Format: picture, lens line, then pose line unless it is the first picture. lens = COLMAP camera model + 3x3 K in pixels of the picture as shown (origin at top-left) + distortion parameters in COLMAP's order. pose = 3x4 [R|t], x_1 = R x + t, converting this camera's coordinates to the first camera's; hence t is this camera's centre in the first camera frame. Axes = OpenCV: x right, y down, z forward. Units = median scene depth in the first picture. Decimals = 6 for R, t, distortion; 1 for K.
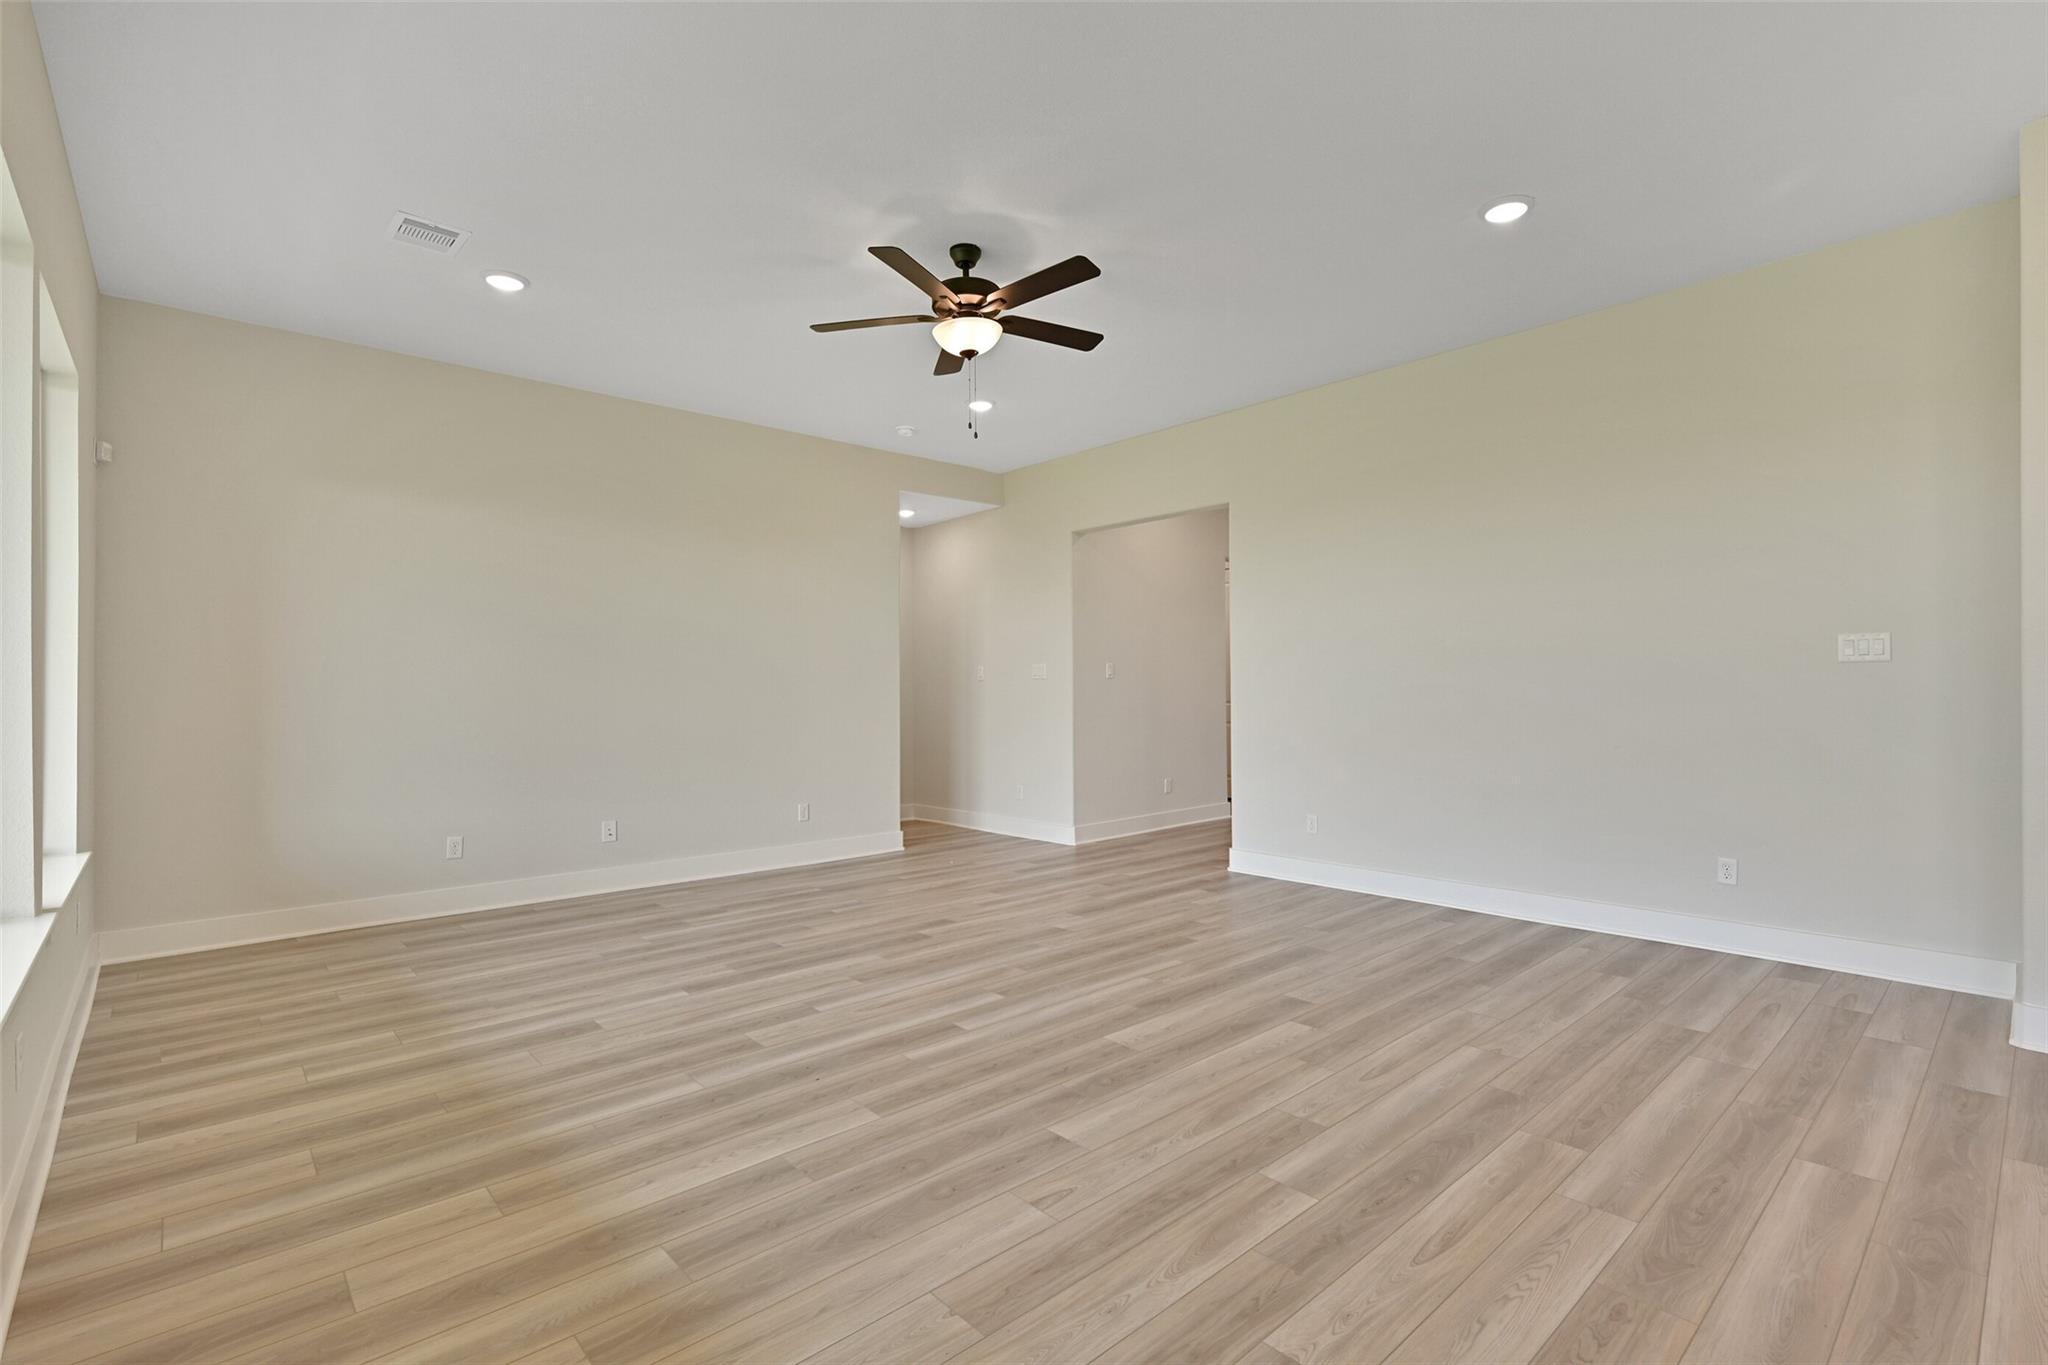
lens RADIAL K [[947.4, 0, 1039.3], [0, 947.4, 684.3], [0, 0, 1]] dist [-0.002384, -0.000780]
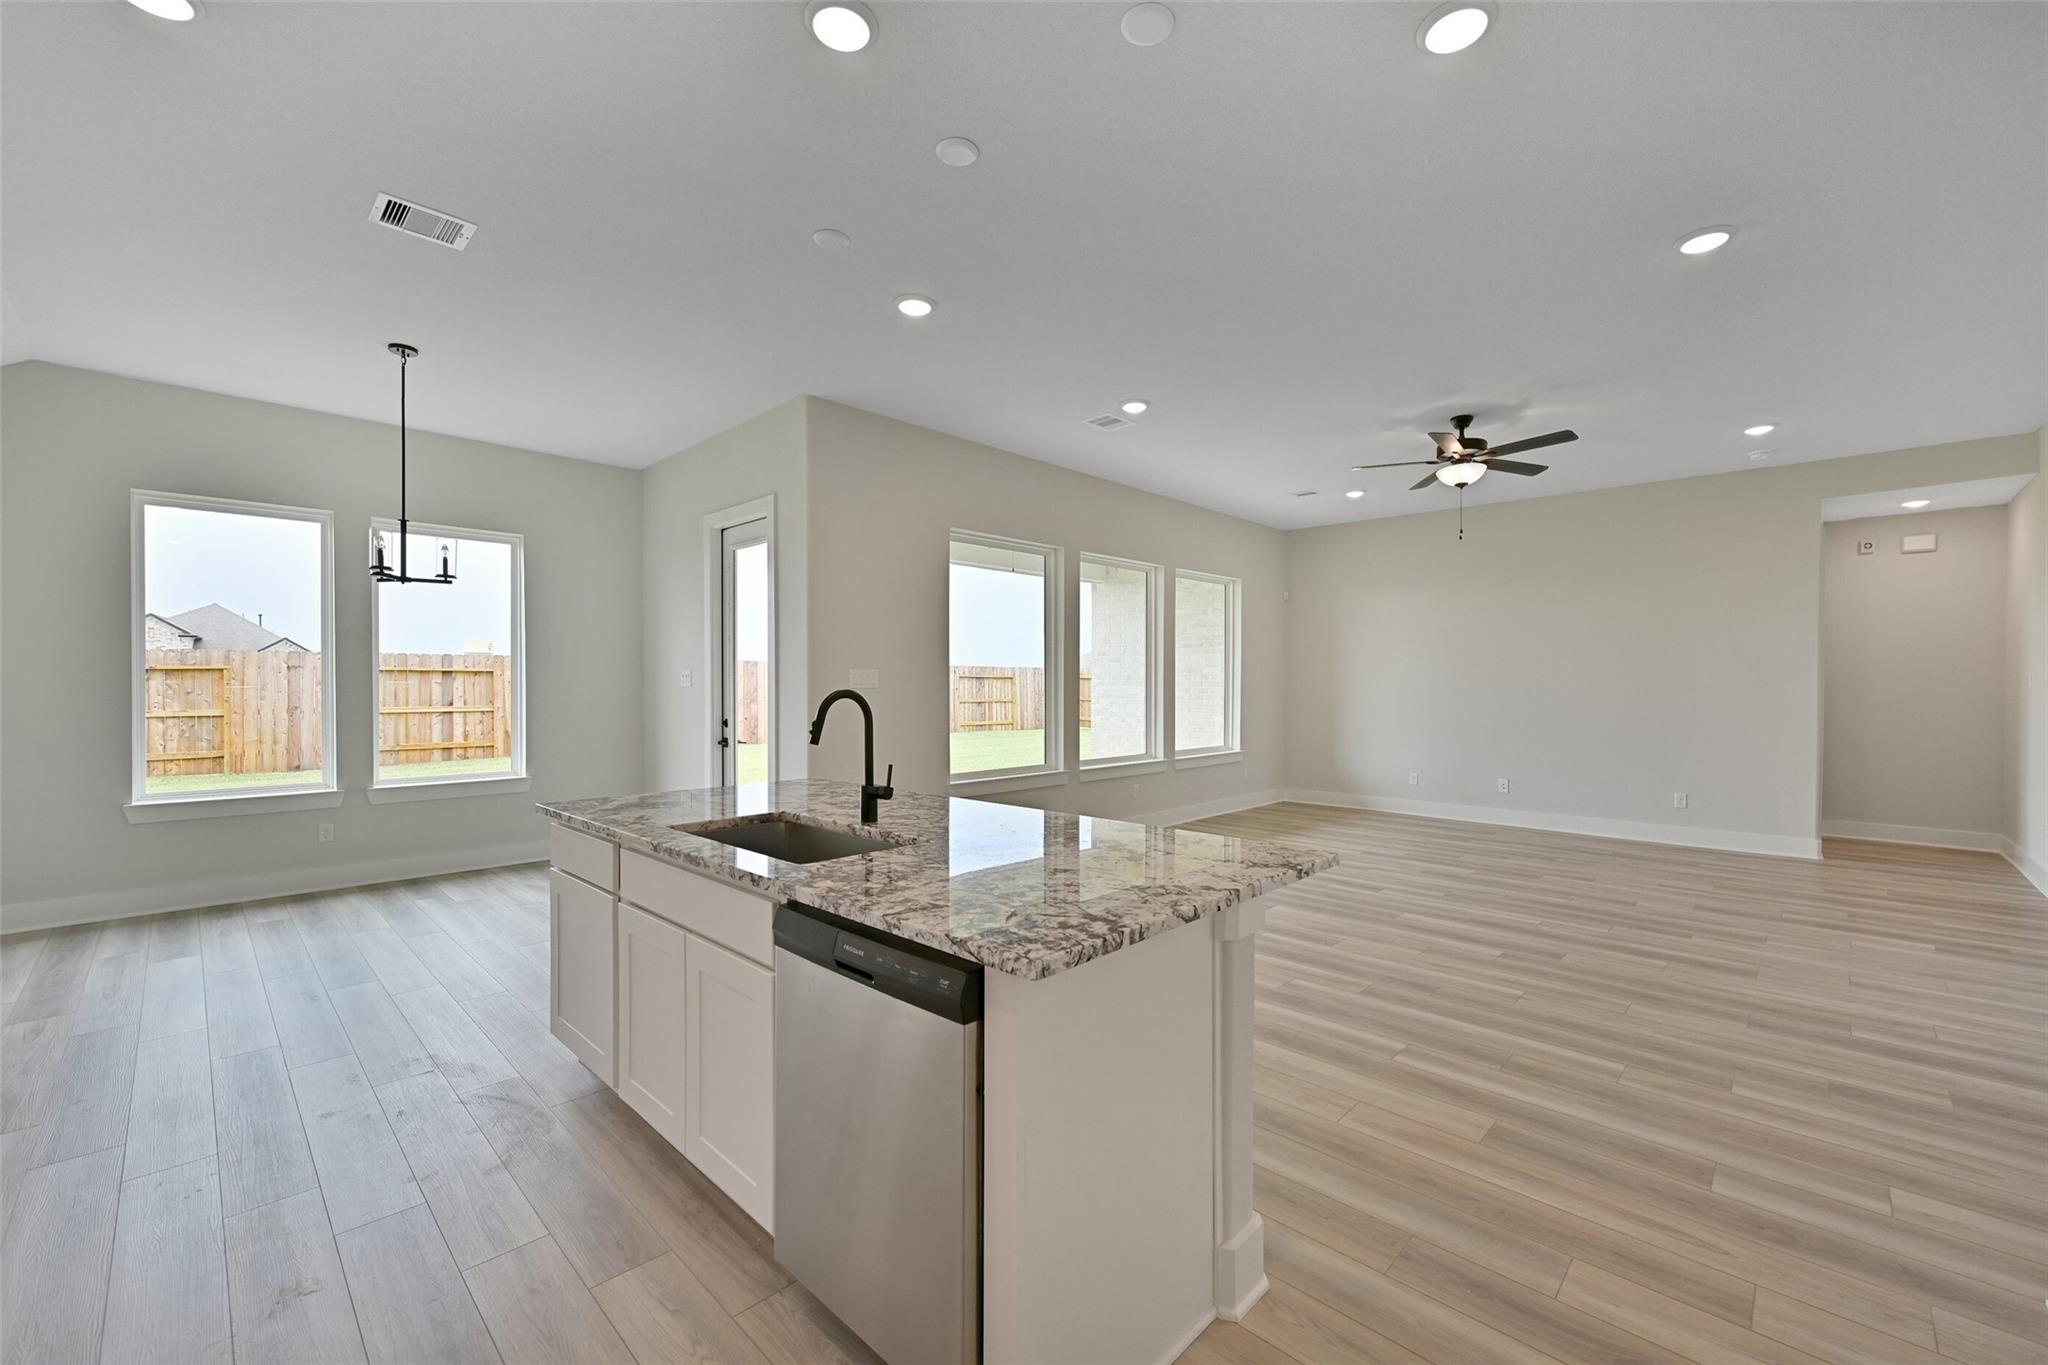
lens RADIAL K [[820.0, 0, 1027.1], [0, 820.0, 687.8], [0, 0, 1]] dist [0.003859, -0.000437]
pose [[0.056106, 0.012804, -0.998343, 1.429027], [0.003525, 0.999909, 0.013022, -0.044618], [0.998419, -0.004250, 0.056055, 0.248904]]
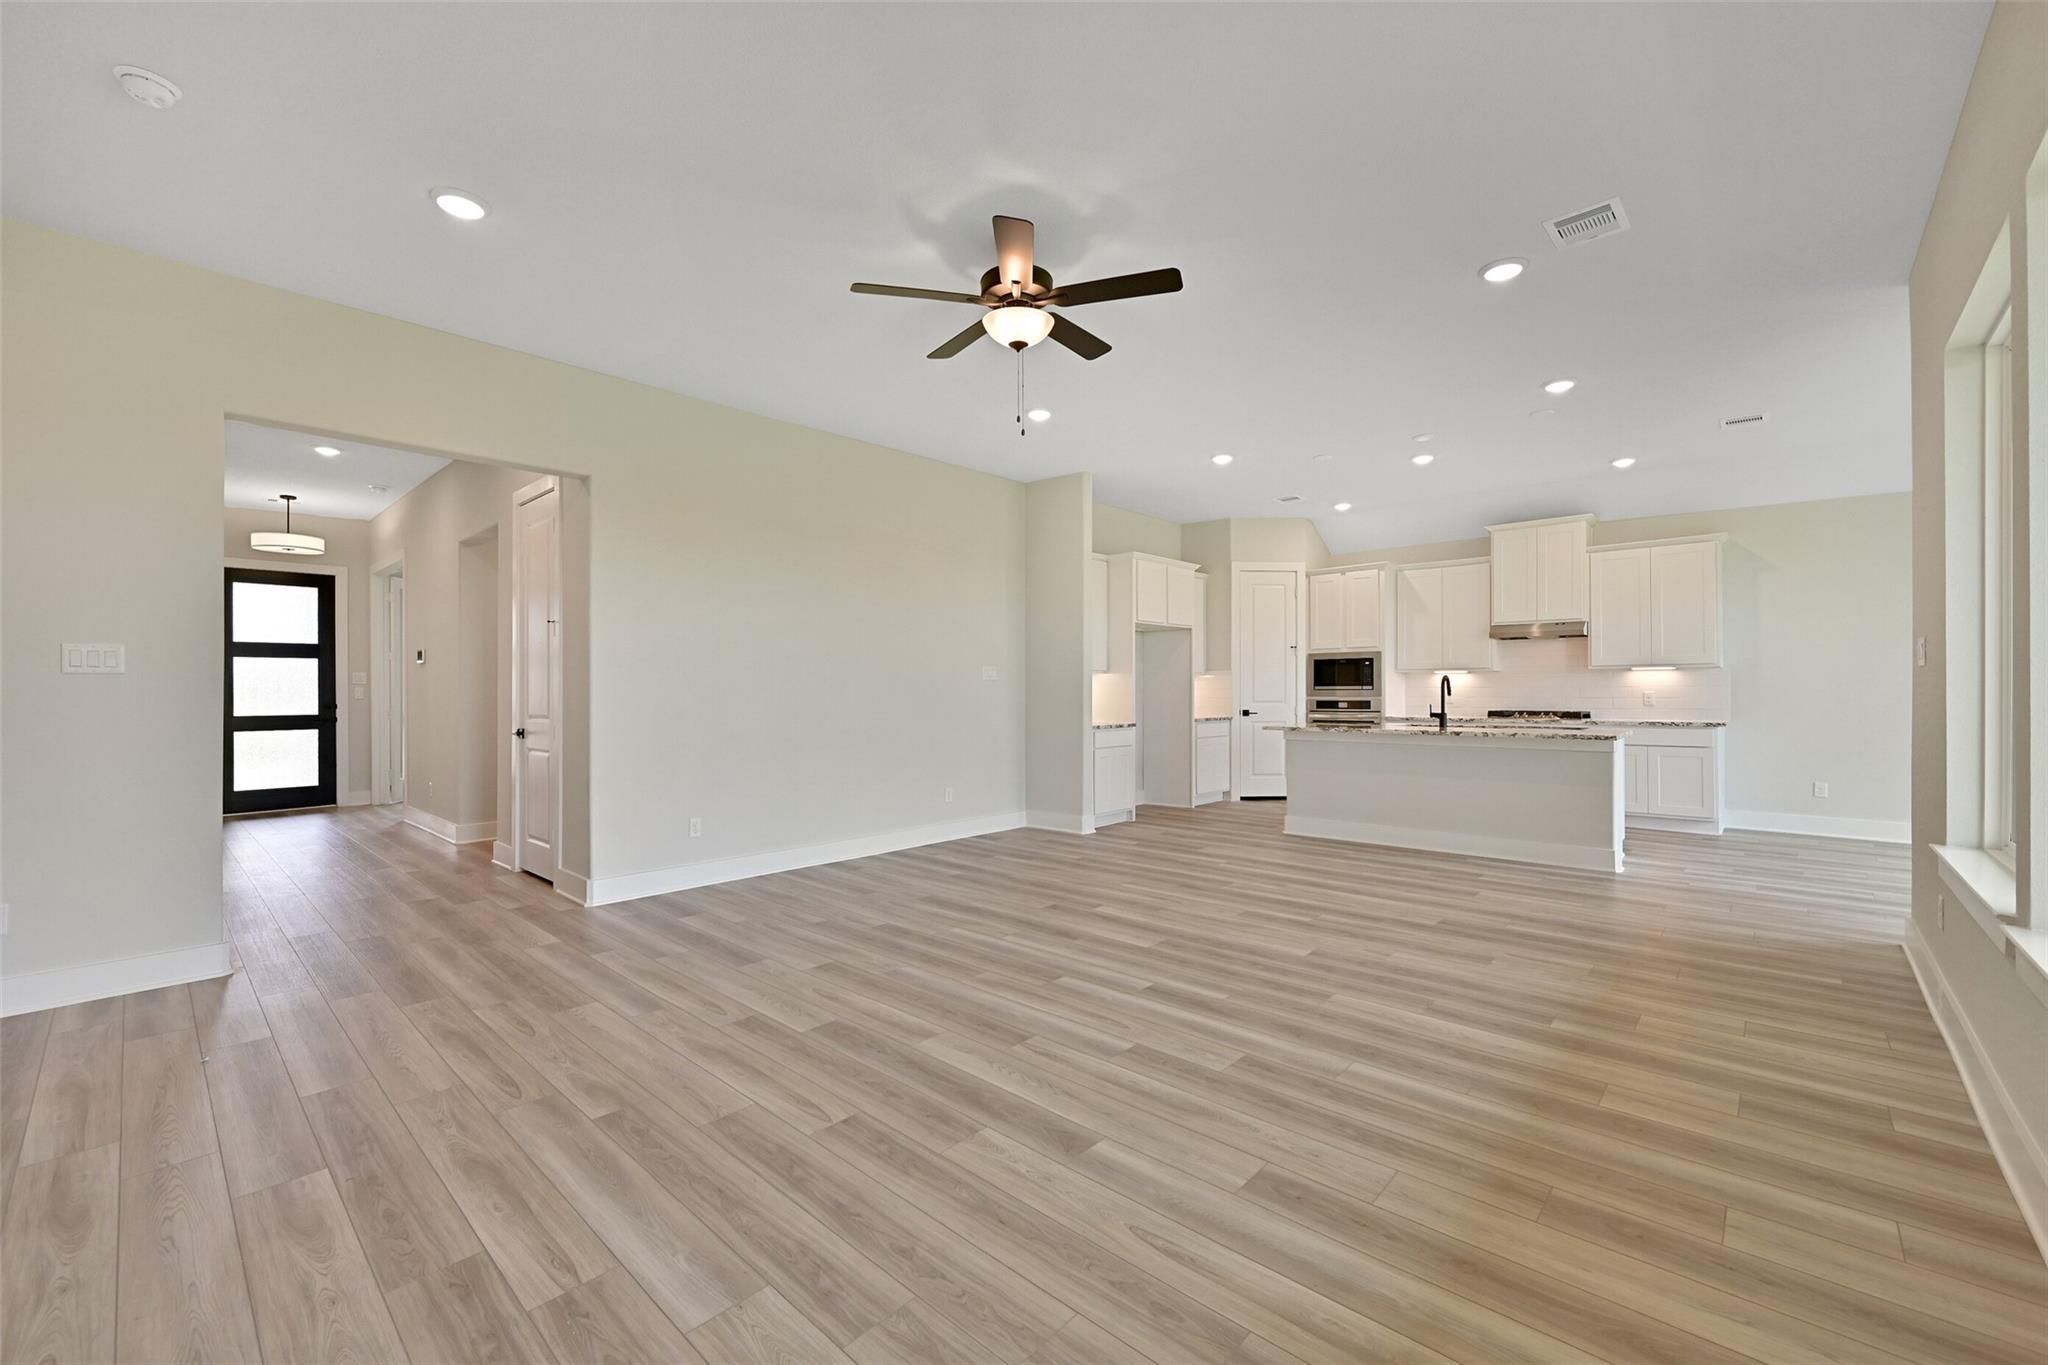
lens RADIAL K [[820.0, 0, 1041.3], [0, 820.0, 684.9], [0, 0, 1]] dist [0.003859, -0.000437]
pose [[-0.094574, 0.014265, 0.995416, -1.060763], [0.001221, 0.999898, -0.014213, 0.014175], [-0.995517, -0.000129, -0.094582, 1.226143]]
